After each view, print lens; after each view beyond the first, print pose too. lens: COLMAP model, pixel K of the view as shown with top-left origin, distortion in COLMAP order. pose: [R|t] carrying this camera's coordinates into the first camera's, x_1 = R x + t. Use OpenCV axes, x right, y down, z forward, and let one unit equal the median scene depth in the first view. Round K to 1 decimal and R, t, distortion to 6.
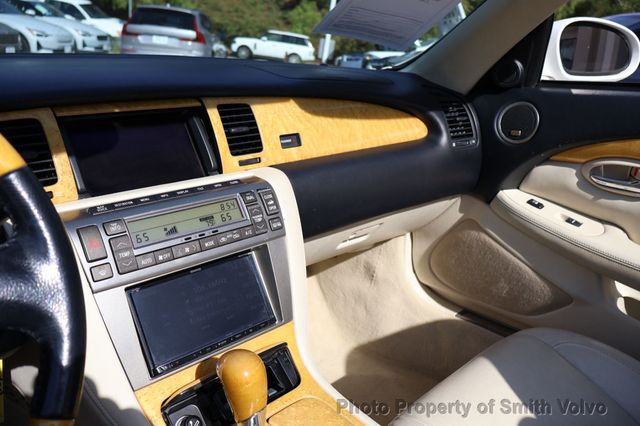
lens RADIAL K [[538.0, 0, 320.0], [0, 538.0, 213.0], [0, 0, 1]] dist [-0.002270, -0.009535]
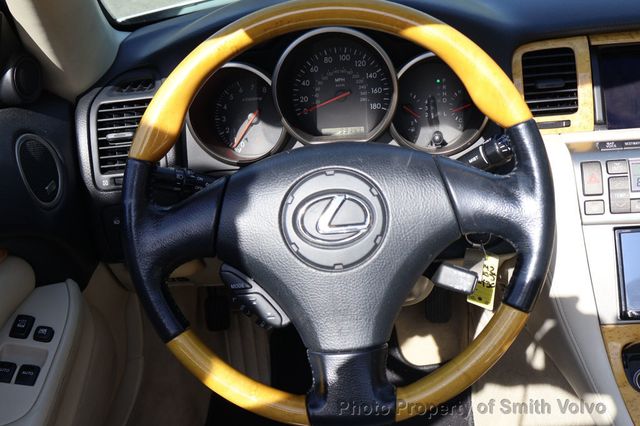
lens RADIAL K [[823.8, 0, 320.0], [0, 823.8, 213.0], [0, 0, 1]] dist [0.000200, 0.037550]
pose [[0.670857, 0.226950, -0.706006, 0.354710], [-0.127288, 0.973131, 0.191868, -0.113997], [0.730581, -0.038850, 0.681720, -0.463998]]
